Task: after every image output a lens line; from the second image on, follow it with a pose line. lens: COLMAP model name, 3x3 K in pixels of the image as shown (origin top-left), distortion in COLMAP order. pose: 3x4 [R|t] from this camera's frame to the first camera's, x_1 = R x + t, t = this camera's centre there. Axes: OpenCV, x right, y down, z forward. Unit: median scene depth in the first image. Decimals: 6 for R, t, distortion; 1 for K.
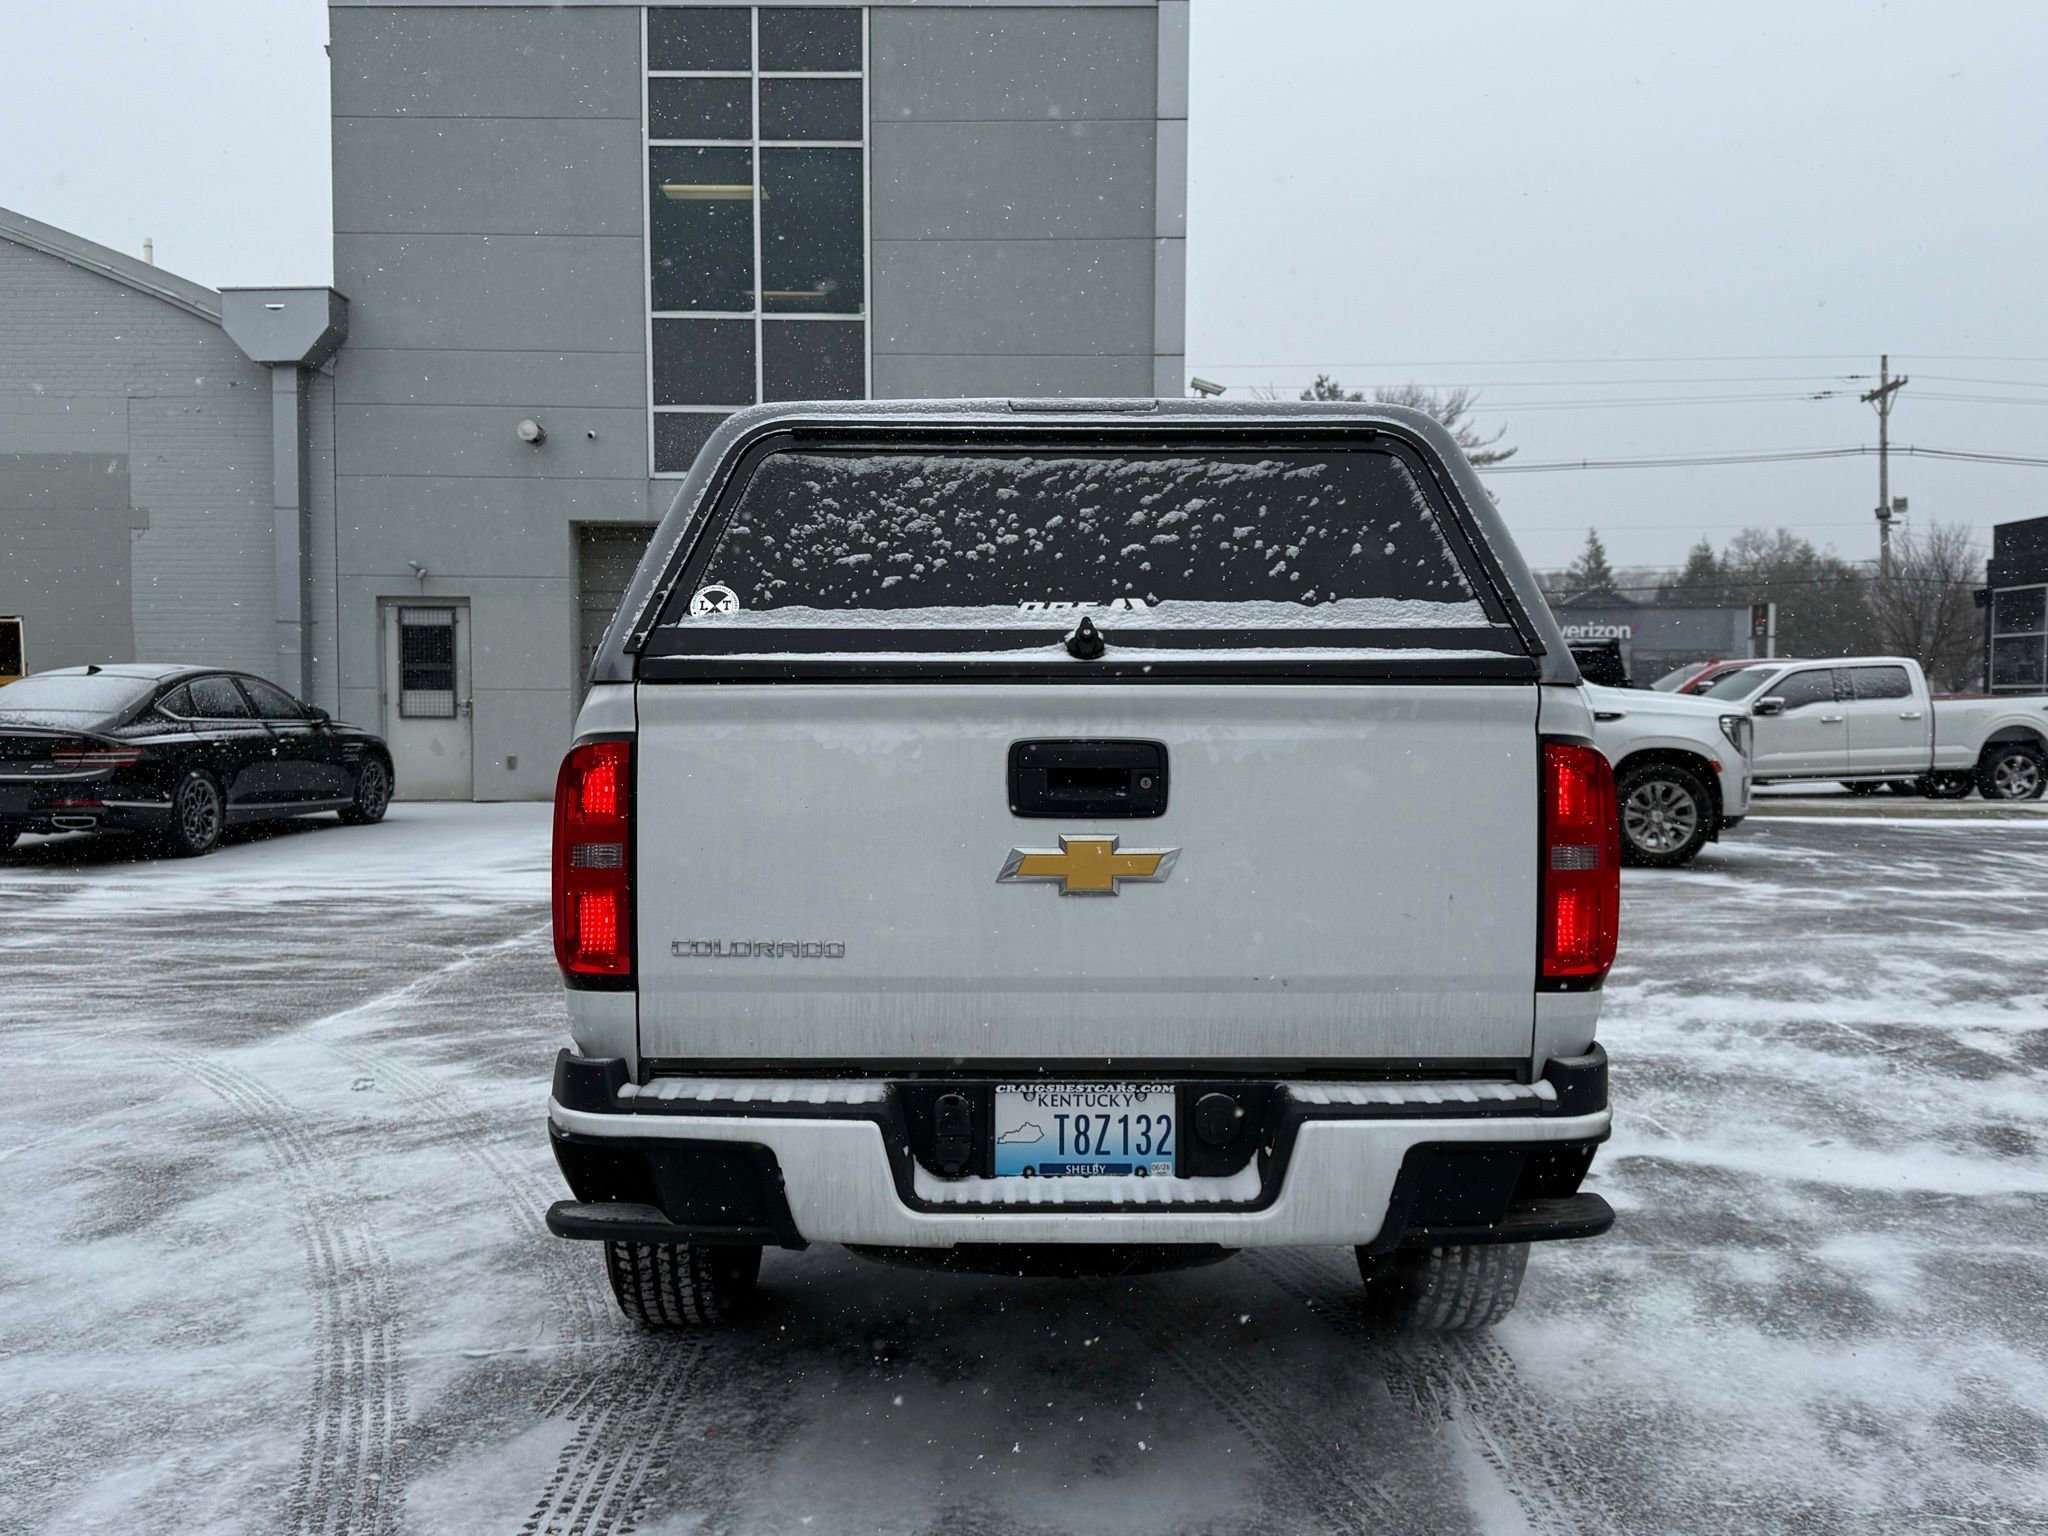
lens RADIAL K [[1822.7, 0, 1031.5], [0, 1822.7, 770.0], [0, 0, 1]] dist [0.153913, -0.262286]
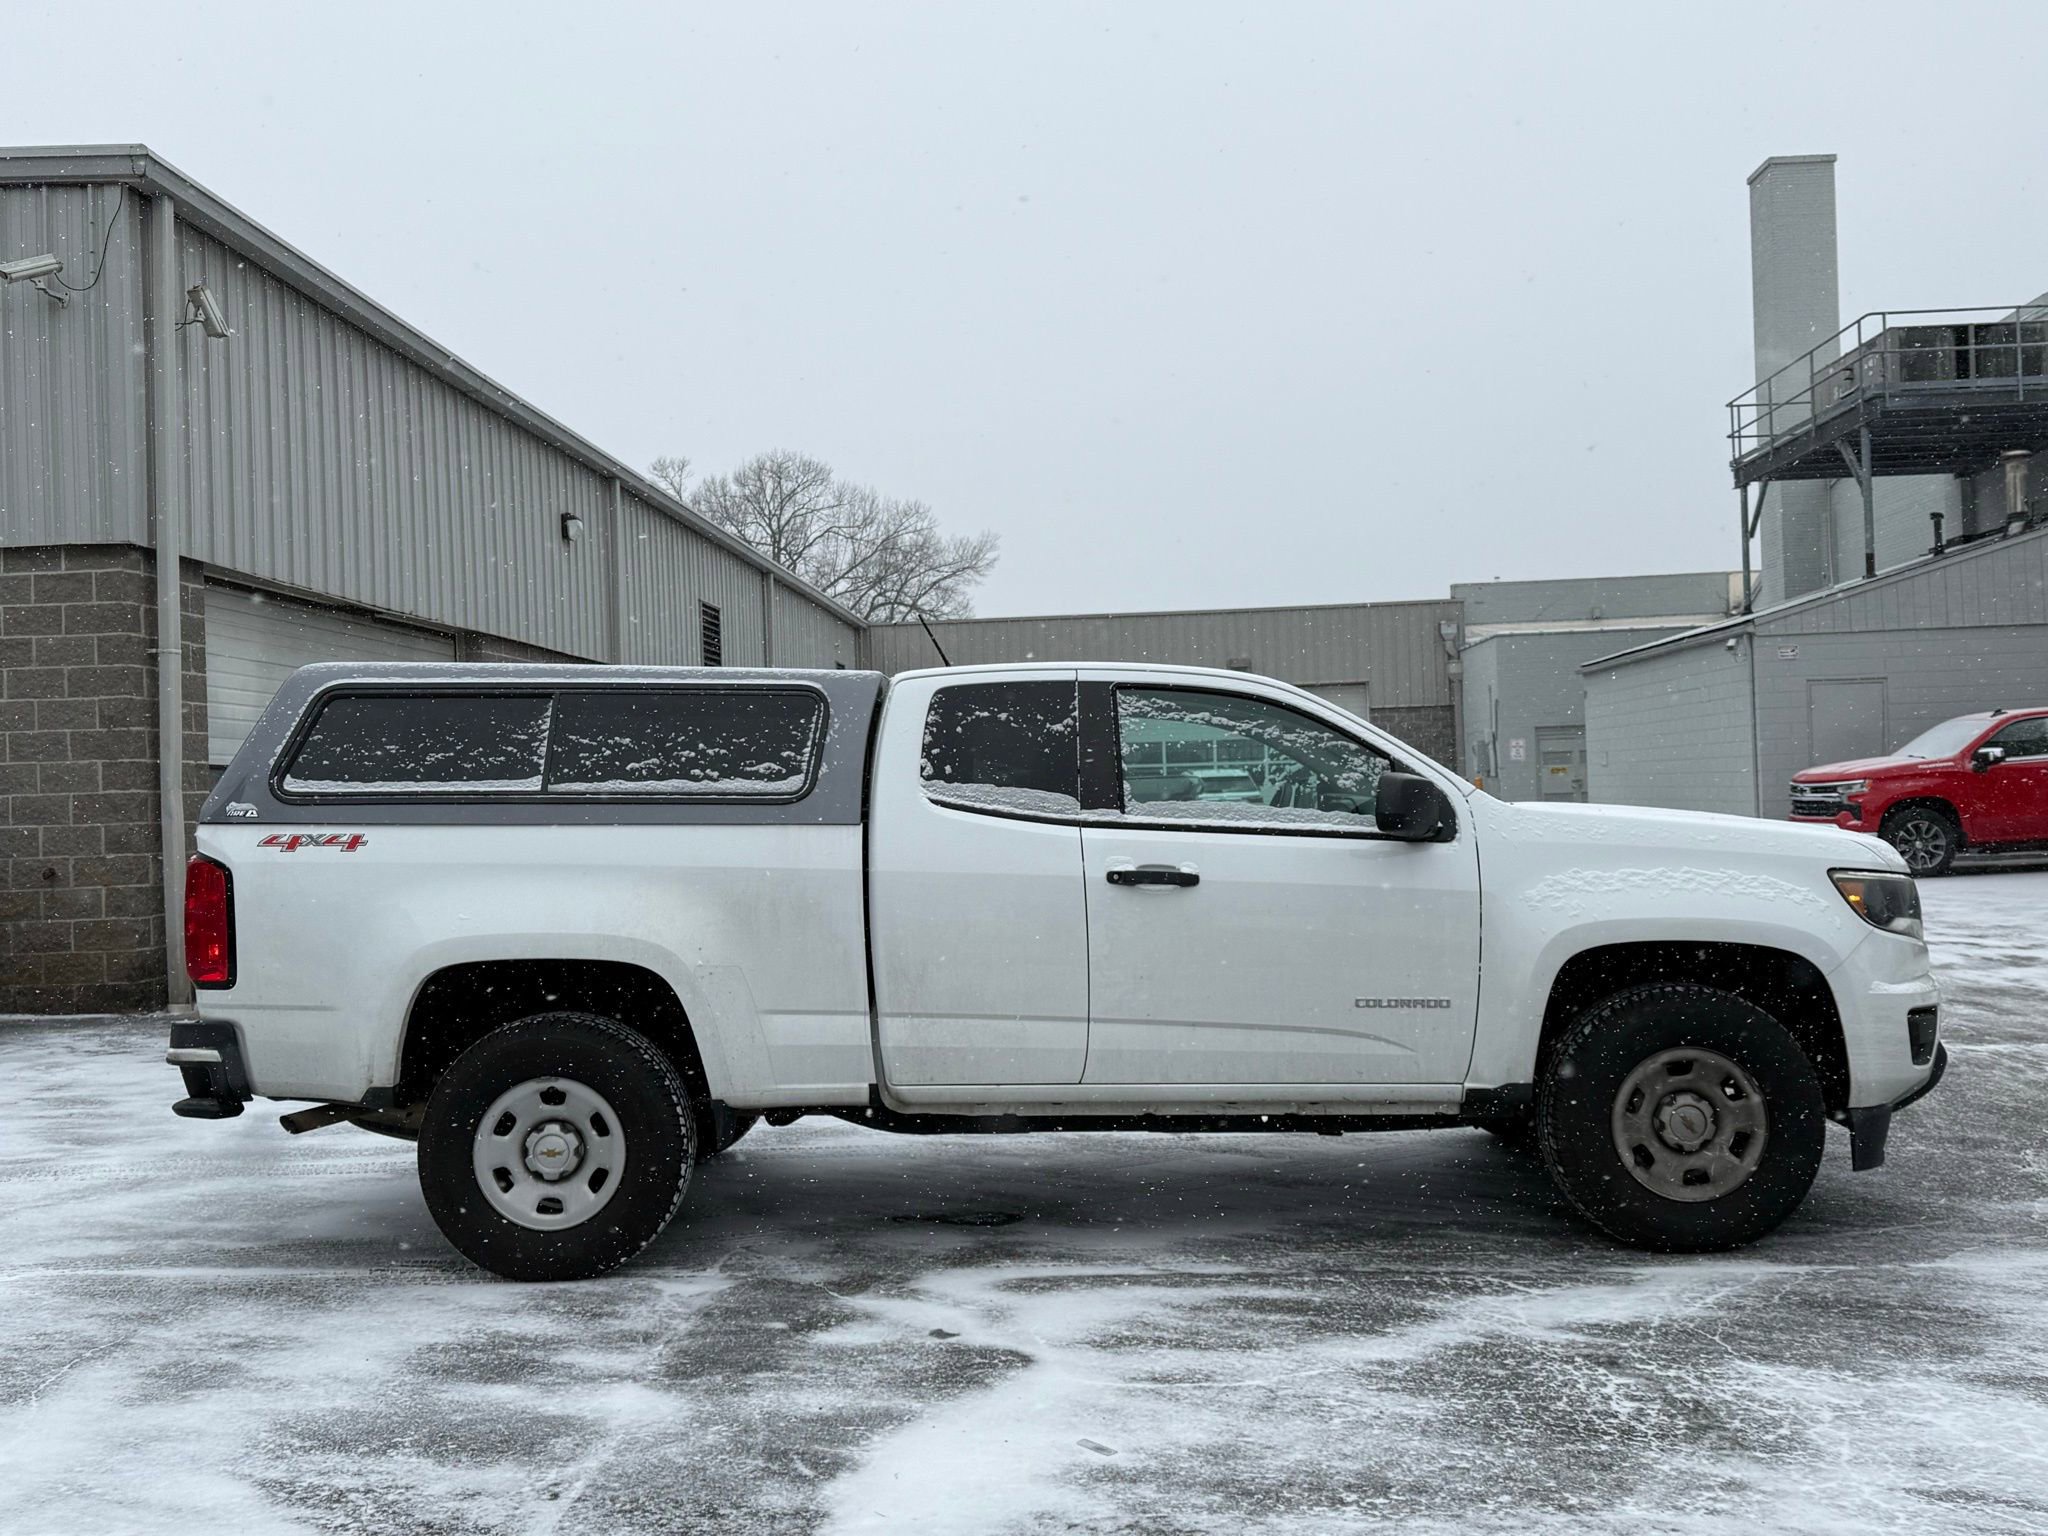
lens RADIAL K [[1822.7, 0, 1031.5], [0, 1822.7, 770.0], [0, 0, 1]] dist [0.153913, -0.262286]
pose [[-0.038672, -0.014360, -0.999149, 1.561321], [-0.008378, 0.999866, -0.014046, -0.058695], [0.999217, 0.007827, -0.038787, 1.394962]]
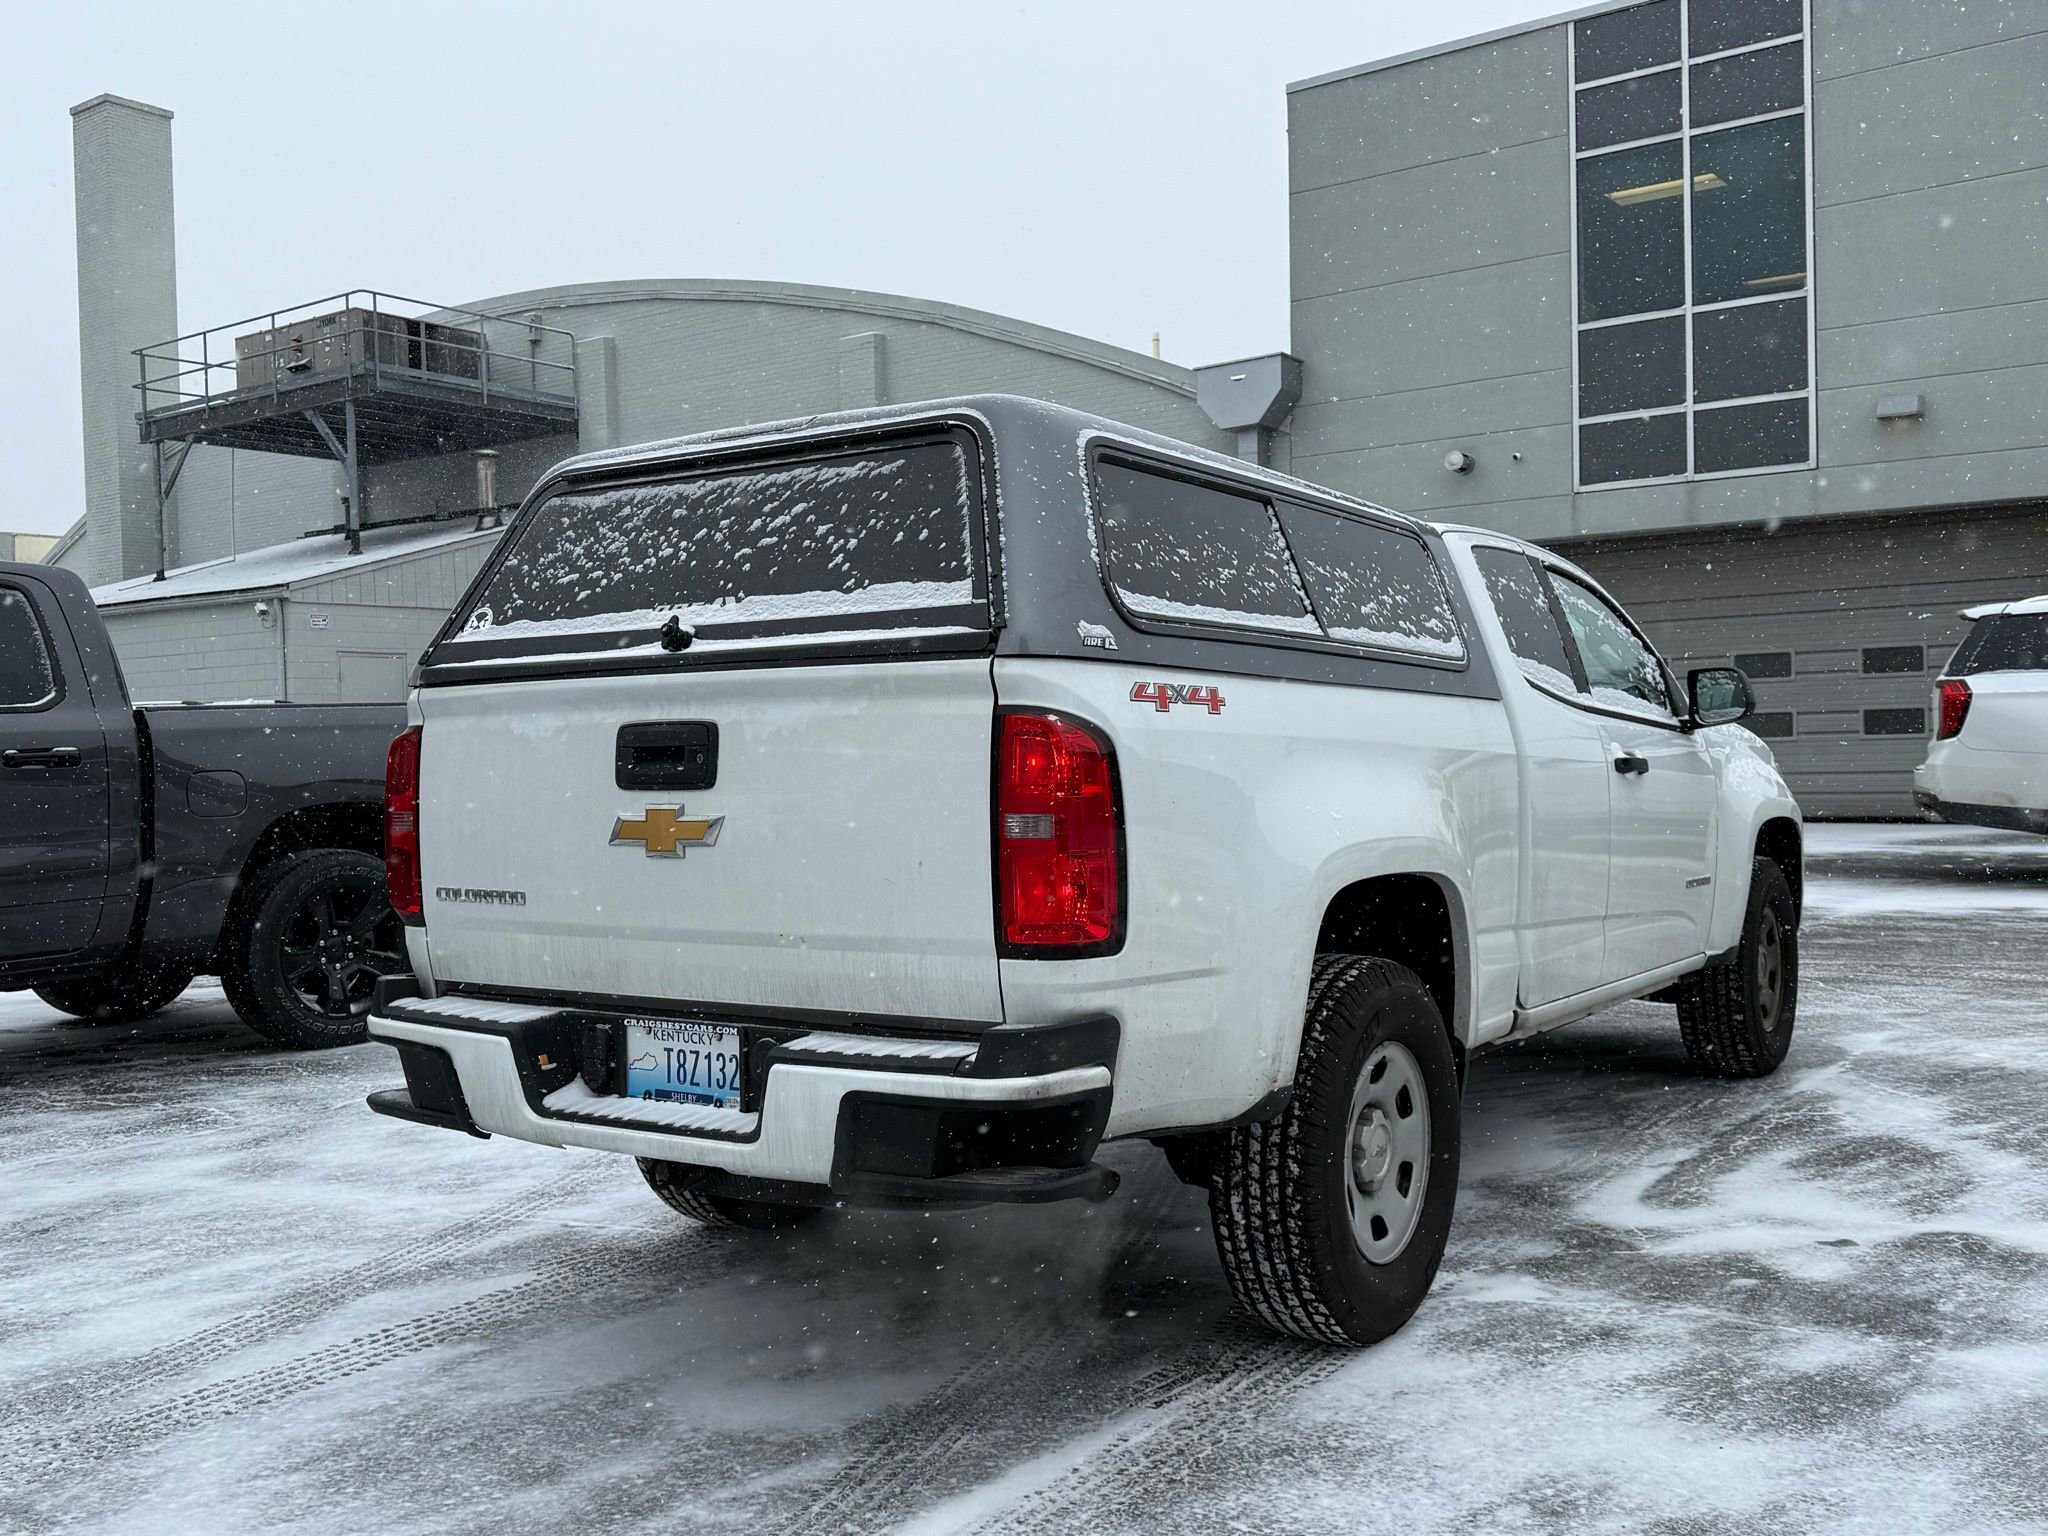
lens RADIAL K [[1822.7, 0, 1031.5], [0, 1822.7, 770.0], [0, 0, 1]] dist [0.153913, -0.262286]
pose [[0.818803, -0.011988, -0.573949, 0.628968], [0.003094, 0.999860, -0.016470, 0.023865], [0.574066, 0.011710, 0.818726, 0.131671]]
